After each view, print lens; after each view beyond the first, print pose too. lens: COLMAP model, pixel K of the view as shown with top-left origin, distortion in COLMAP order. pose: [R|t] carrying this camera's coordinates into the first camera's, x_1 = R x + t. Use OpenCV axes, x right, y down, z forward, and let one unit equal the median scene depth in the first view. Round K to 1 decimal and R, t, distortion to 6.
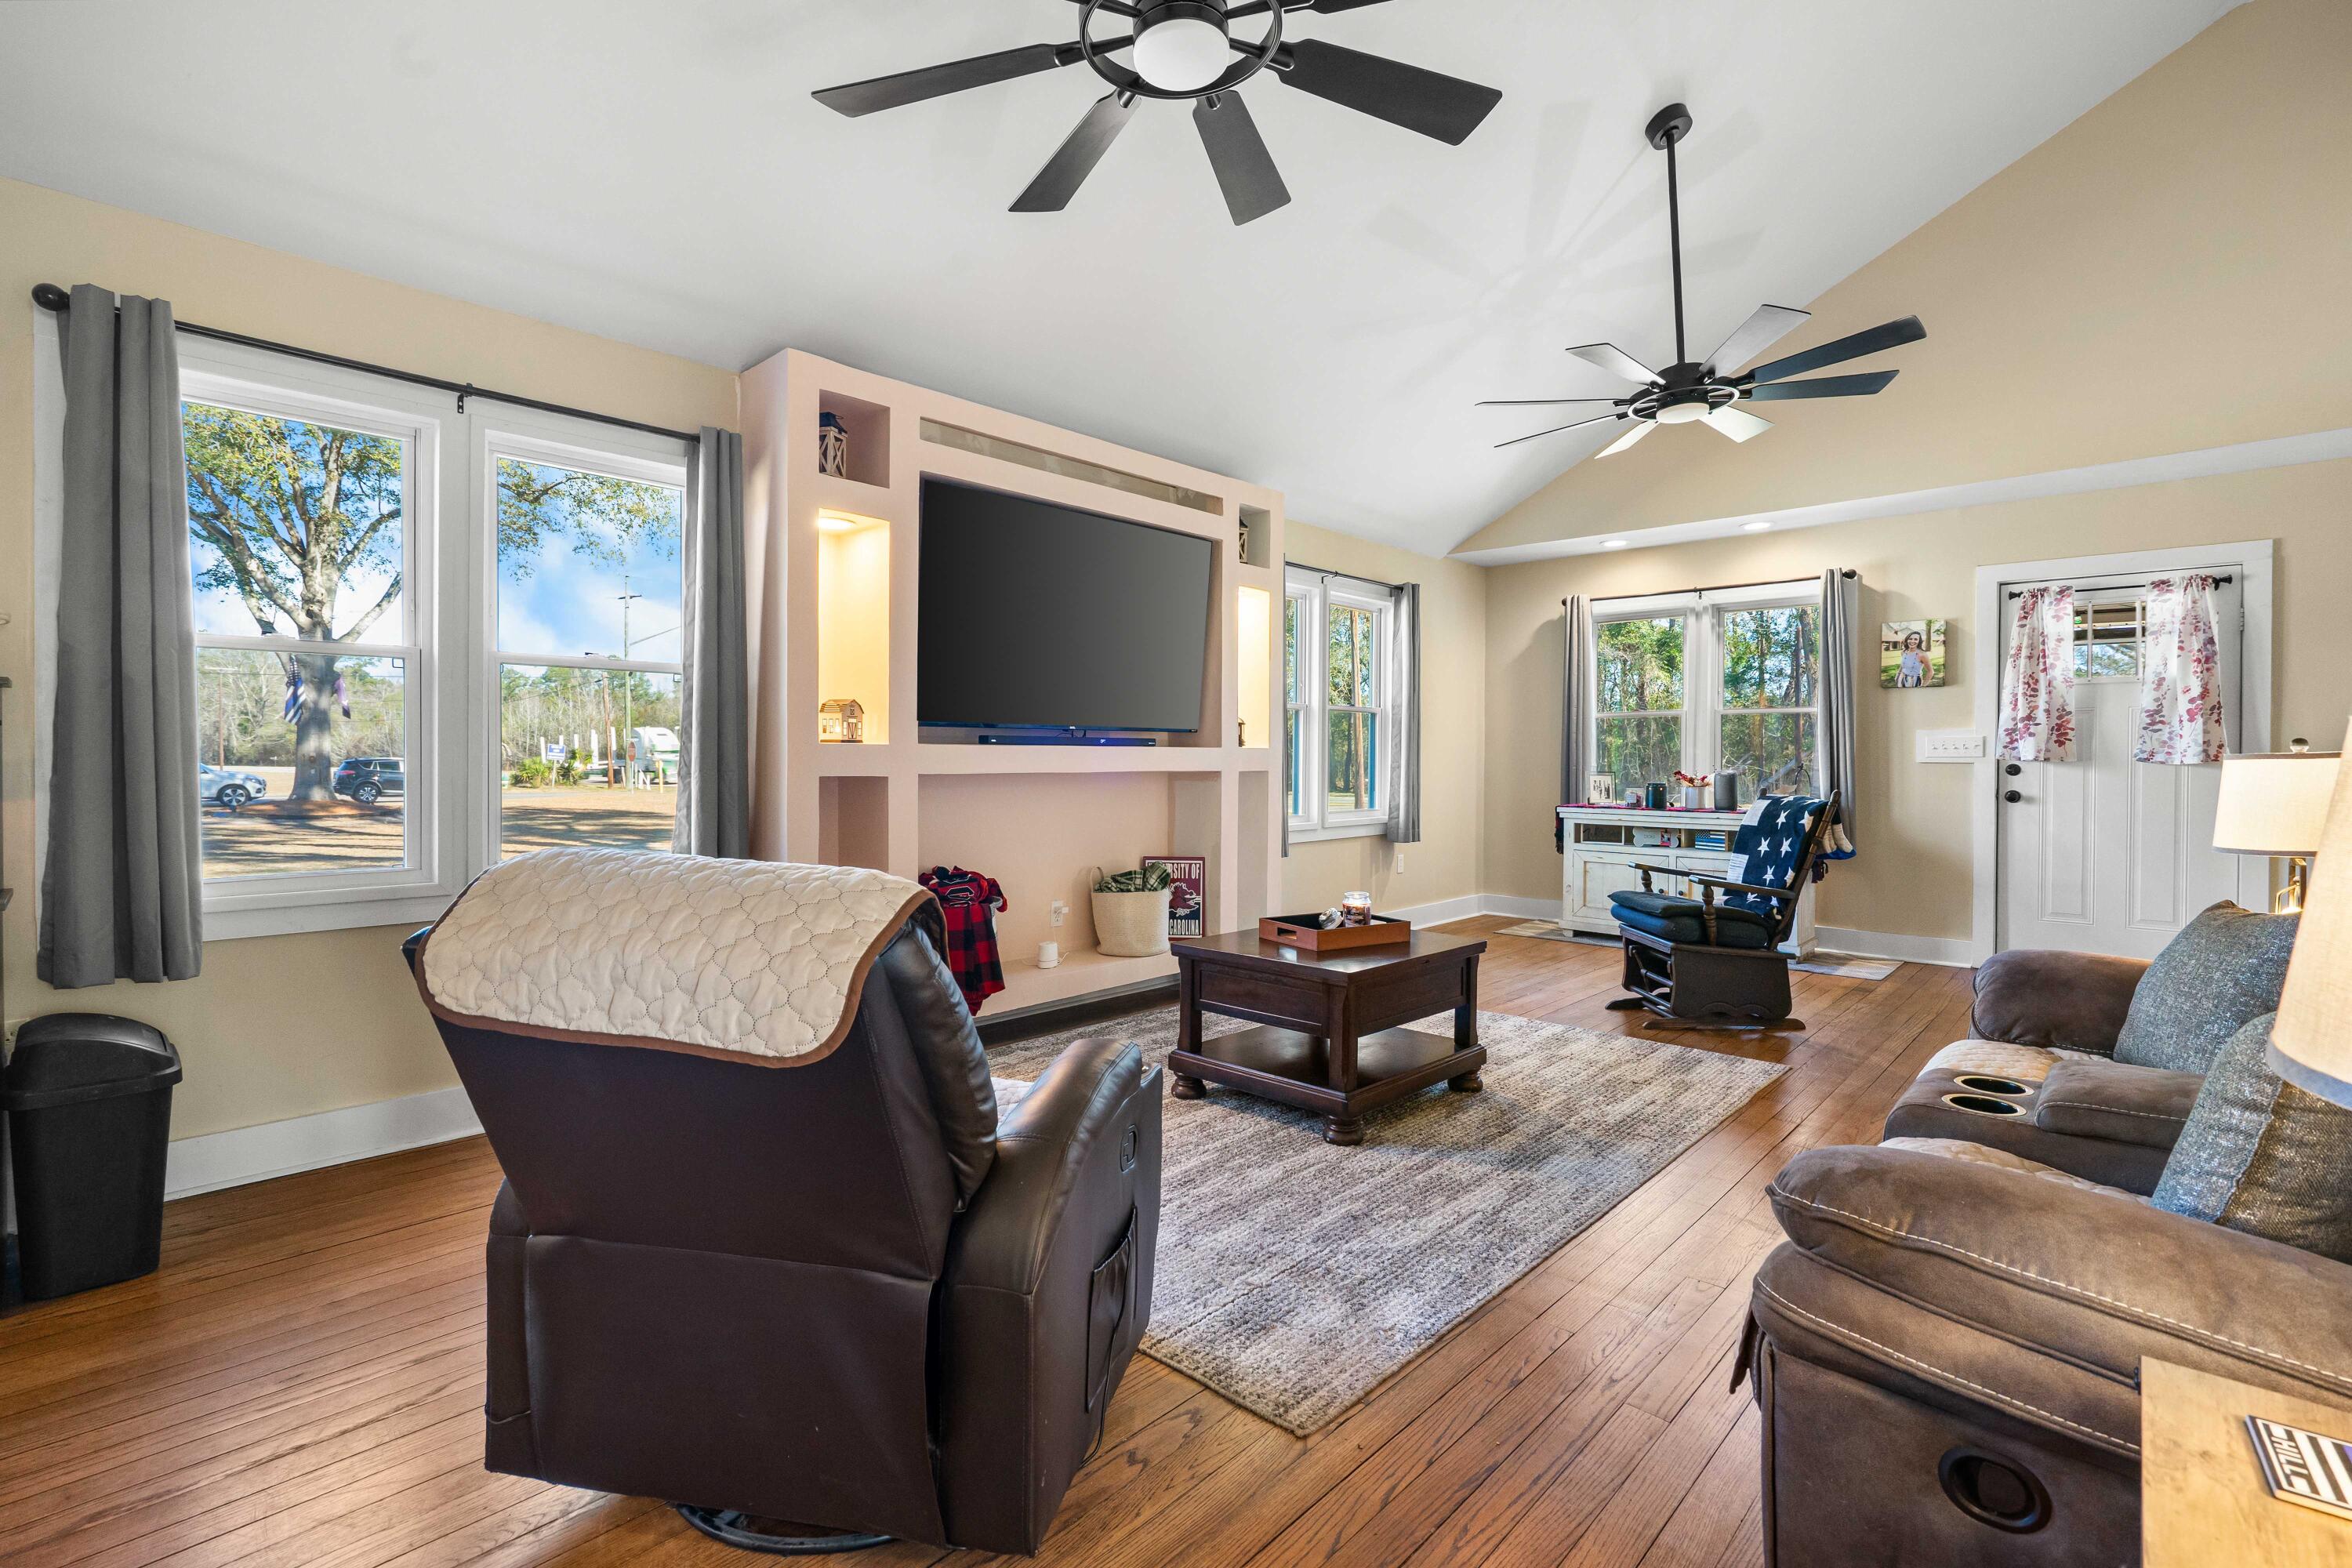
lens RADIAL K [[1058.5, 0, 1182.1], [0, 1058.5, 776.9], [0, 0, 1]] dist [-0.004247, -0.000272]
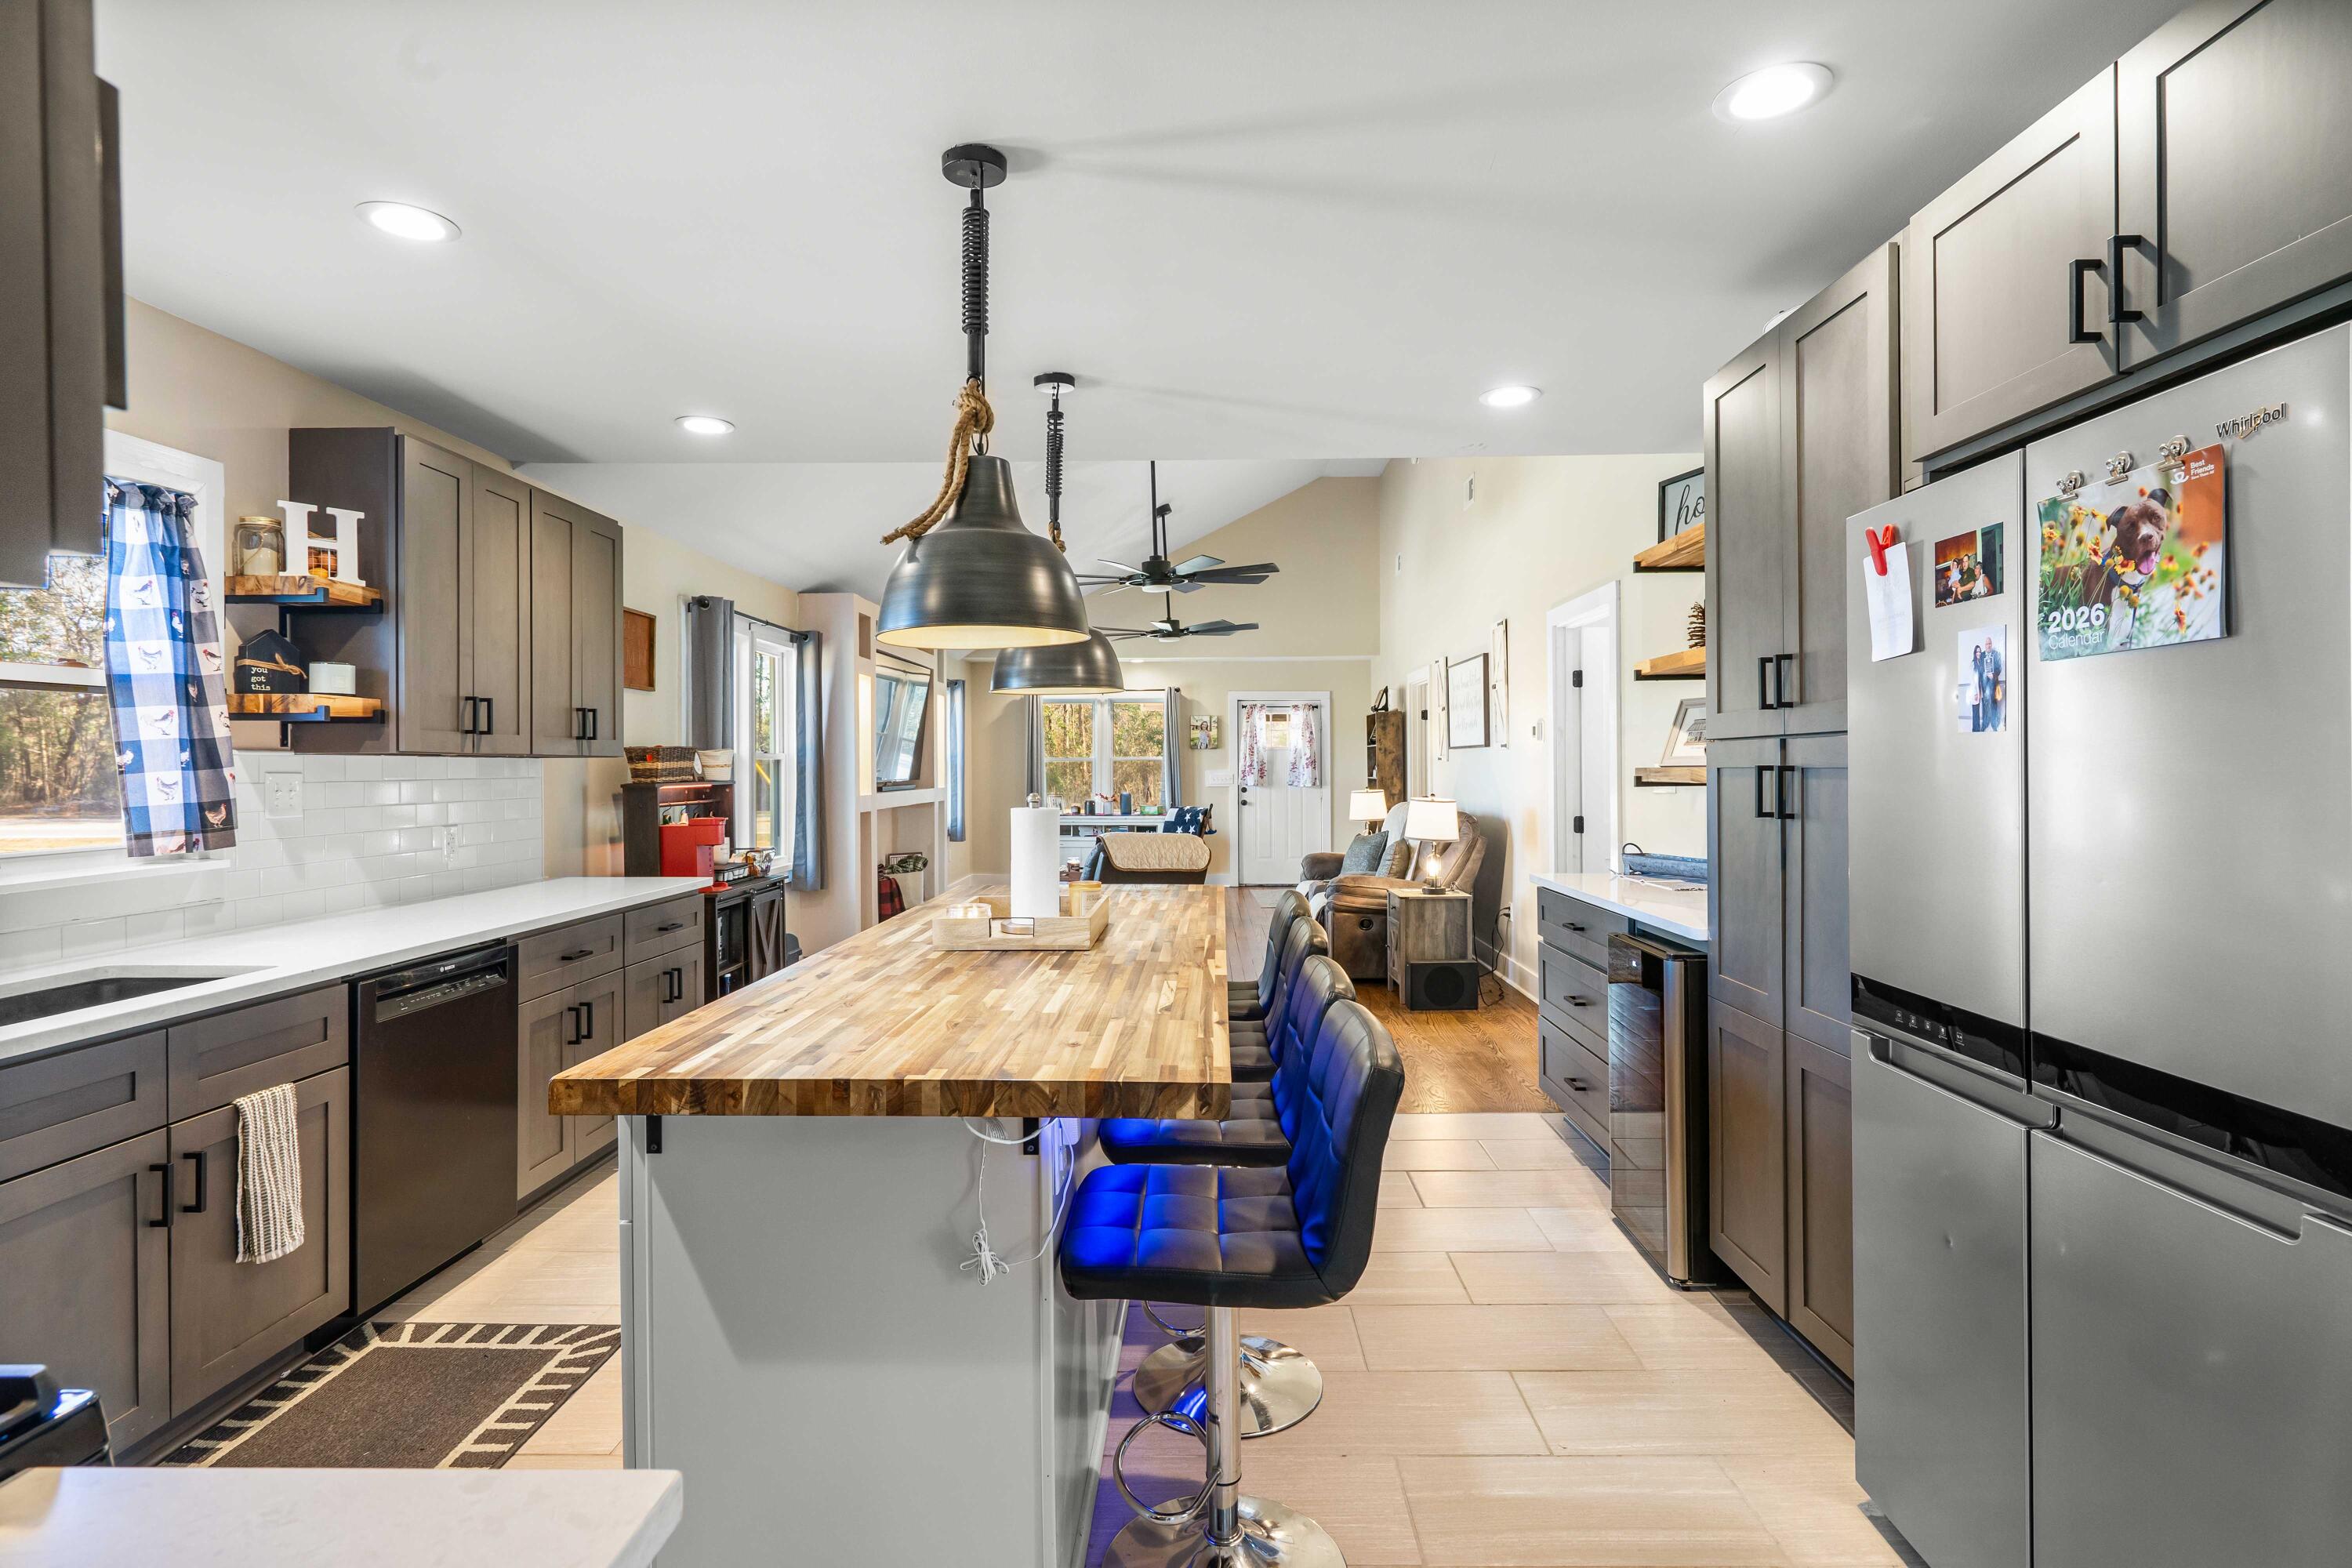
lens RADIAL K [[1144.2, 0, 1176.4], [0, 1144.2, 774.3], [0, 0, 1]] dist [-0.003013, -0.000983]
pose [[0.742392, -0.010447, 0.669884, -0.926572], [0.015659, 0.999876, -0.001760, -0.039921], [-0.669783, 0.011797, 0.742463, -0.661227]]
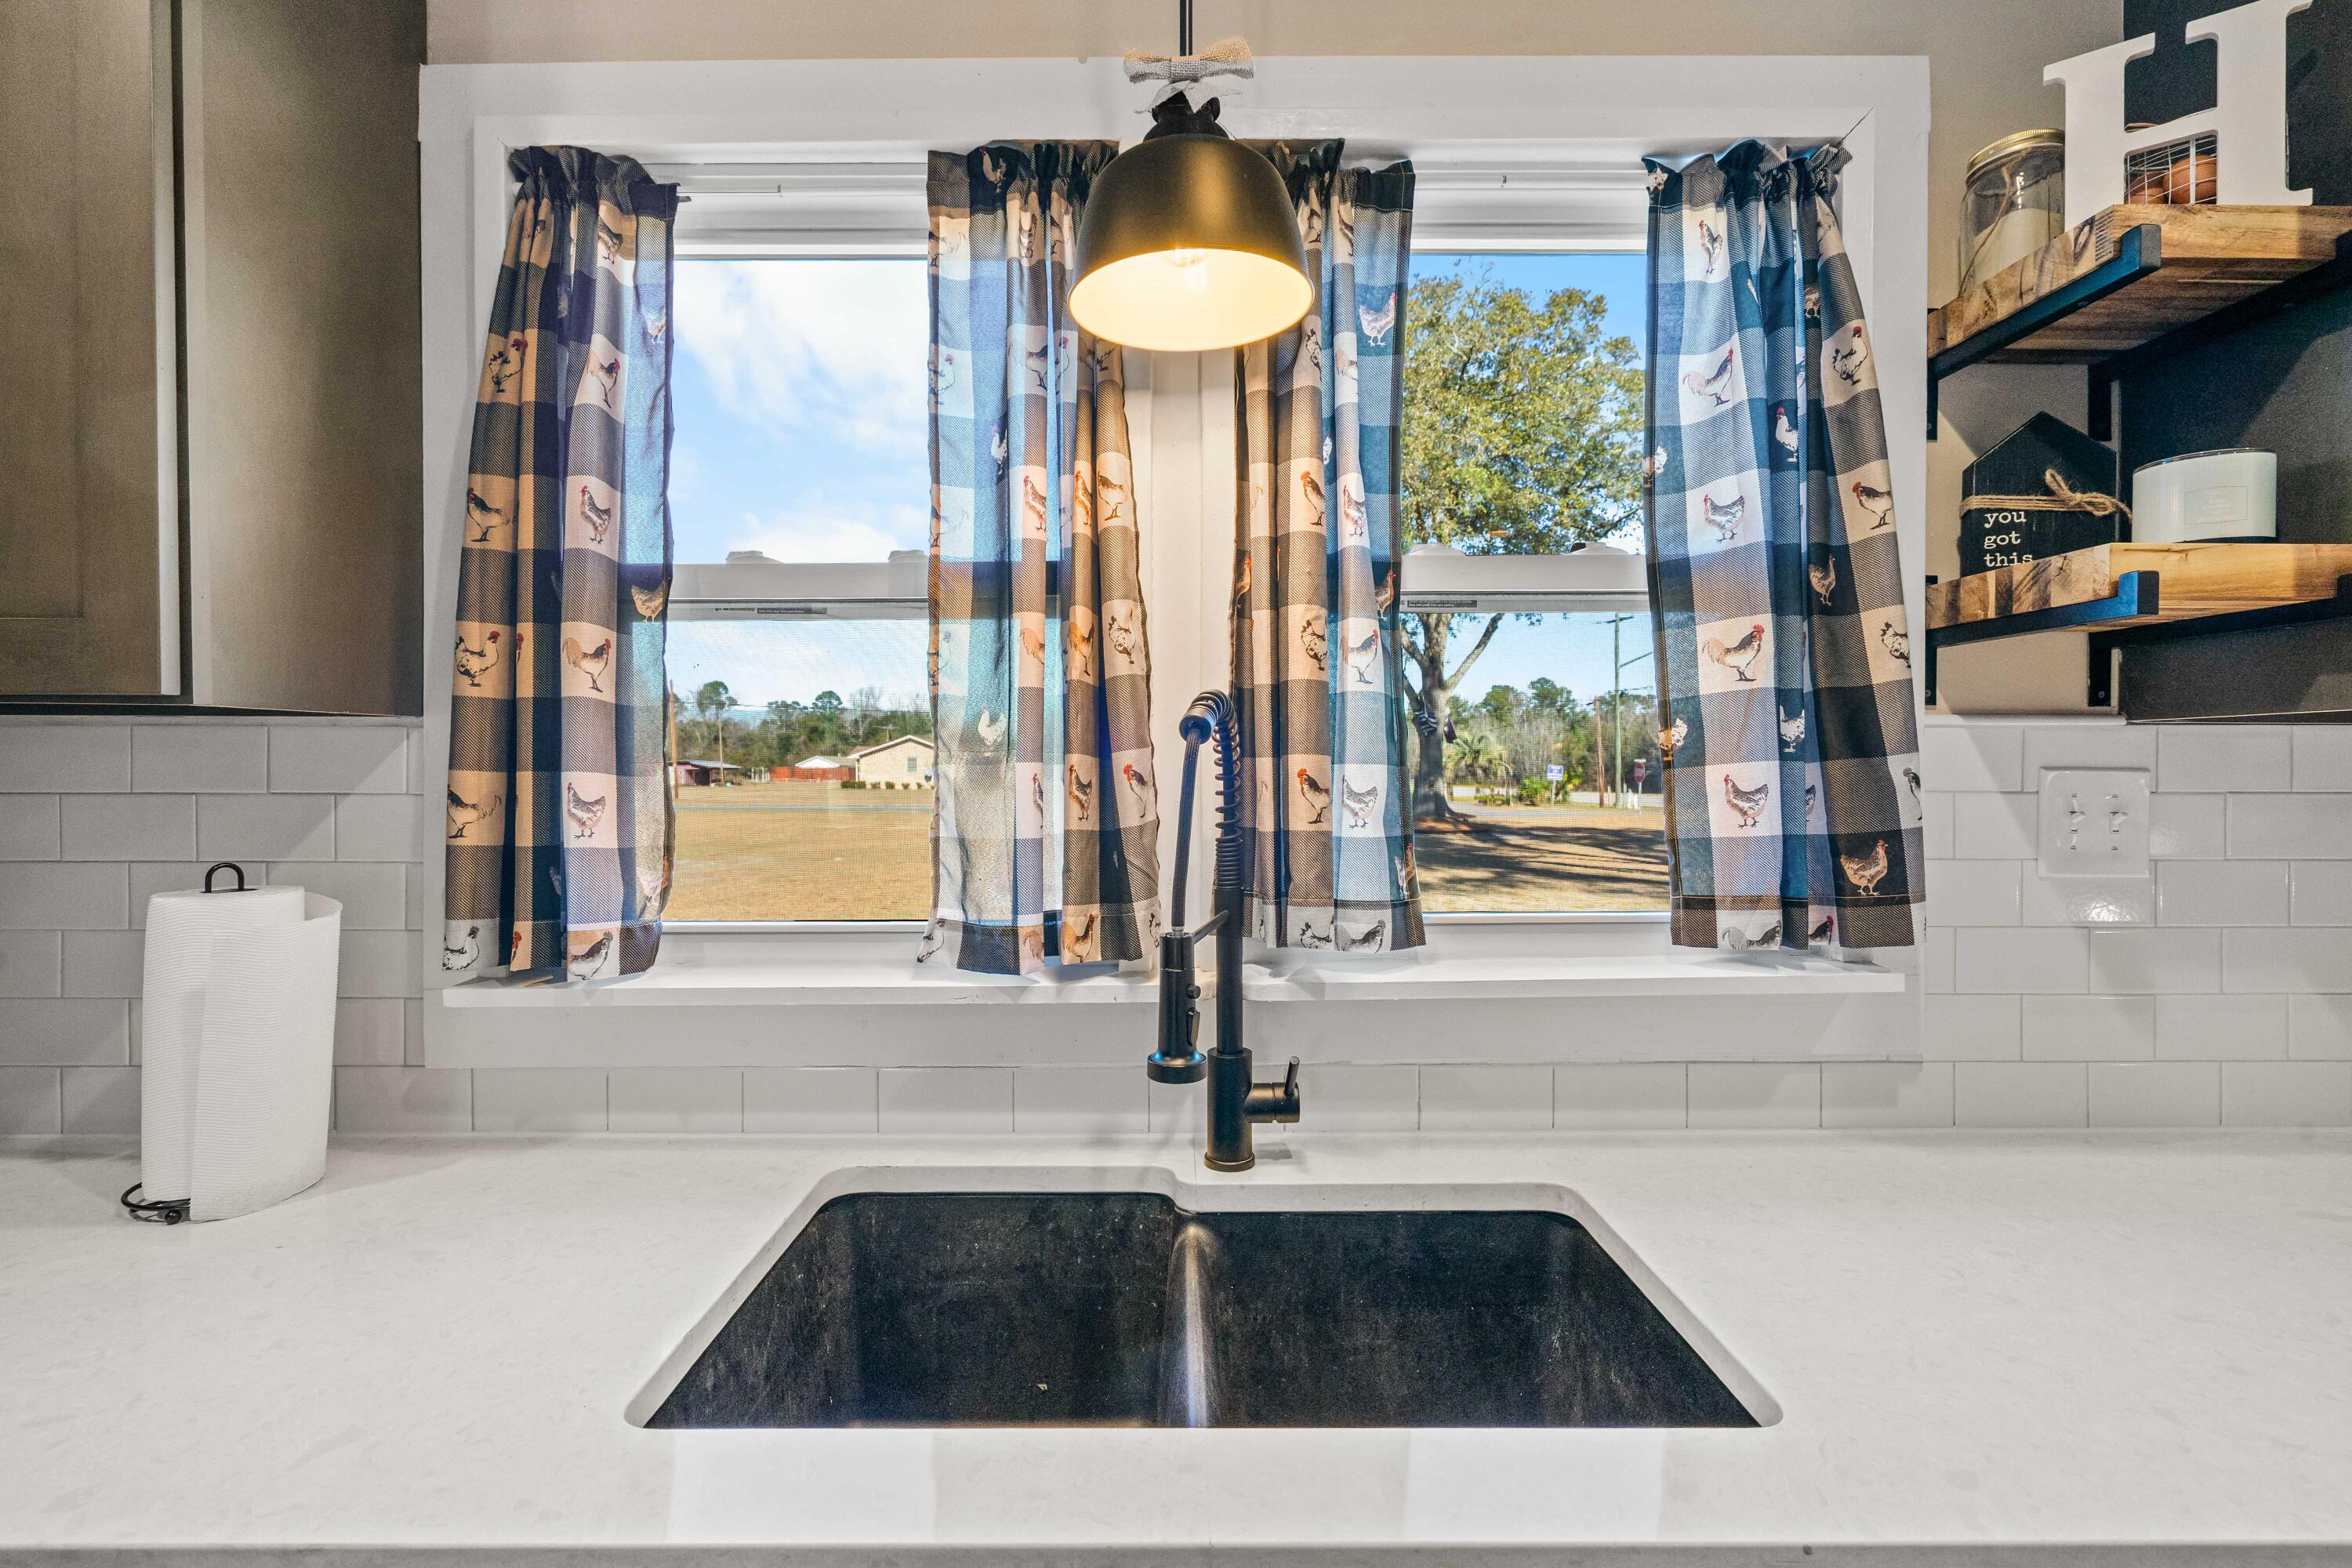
lens RADIAL K [[1058.5, 0, 1182.1], [0, 1058.5, 776.9], [0, 0, 1]] dist [-0.004247, -0.000272]
pose [[0.692061, 0.001652, -0.721837, -0.840929], [-0.009572, 0.999930, -0.006888, -0.044119], [0.721775, 0.011677, 0.692029, -0.181726]]
